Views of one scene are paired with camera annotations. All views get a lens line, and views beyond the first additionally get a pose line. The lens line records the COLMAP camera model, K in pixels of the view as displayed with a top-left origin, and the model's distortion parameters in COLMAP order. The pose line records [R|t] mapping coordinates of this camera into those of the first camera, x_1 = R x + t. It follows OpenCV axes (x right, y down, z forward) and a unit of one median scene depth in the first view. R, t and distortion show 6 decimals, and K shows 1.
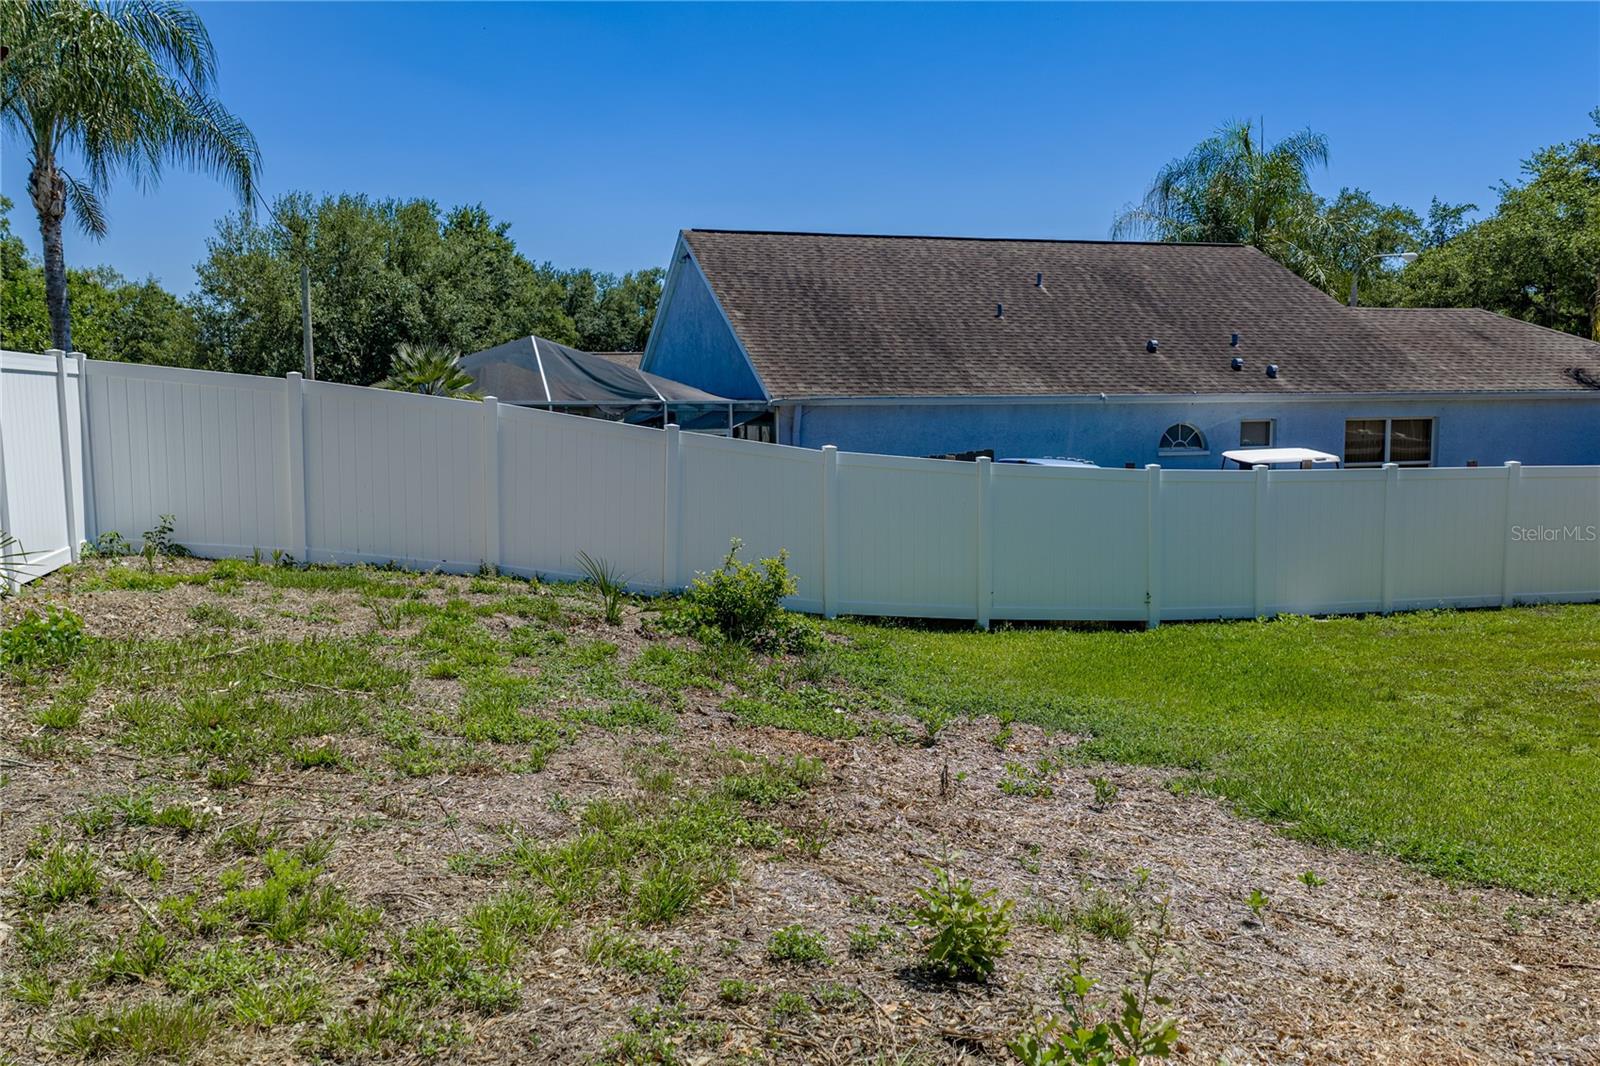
lens RADIAL K [[1316.2, 0, 800.9], [0, 1316.2, 531.1], [0, 0, 1]] dist [0.032971, -0.011979]
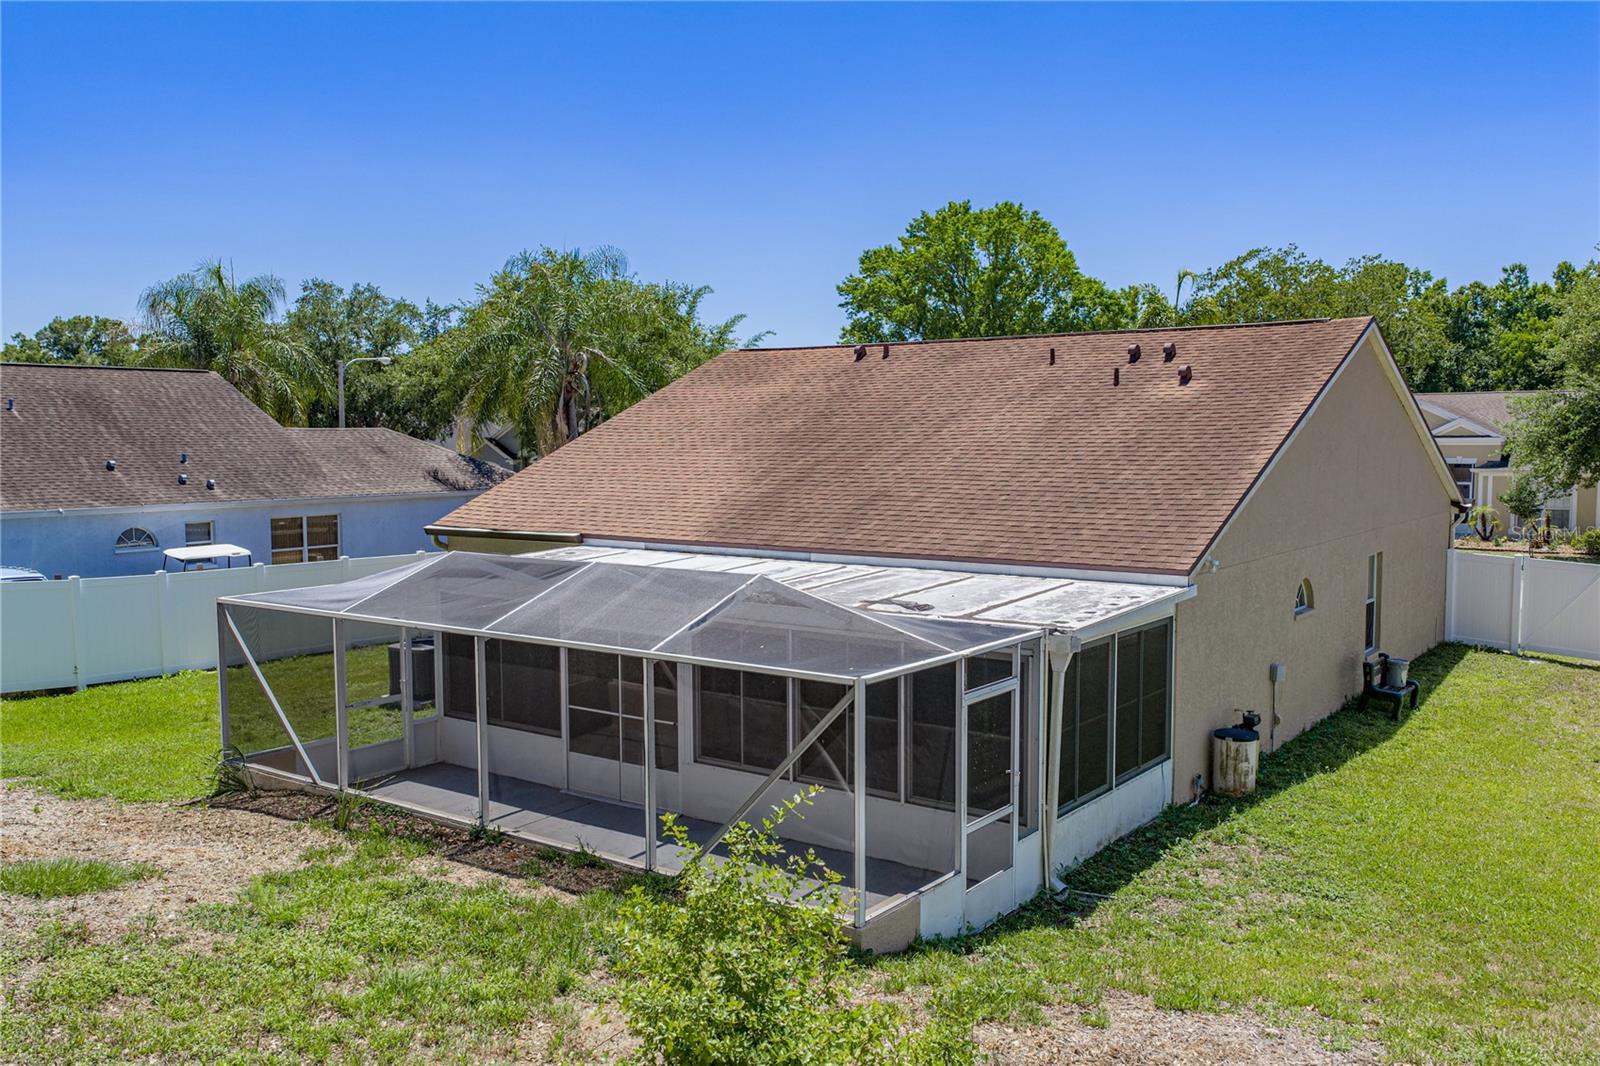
lens RADIAL K [[1316.2, 0, 792.6], [0, 1316.2, 541.7], [0, 0, 1]] dist [0.032971, -0.011979]
pose [[0.798840, -0.044774, 0.599876, 0.018403], [0.054163, 0.998529, 0.002401, -0.031657], [-0.599101, 0.030573, 0.800090, -0.393530]]
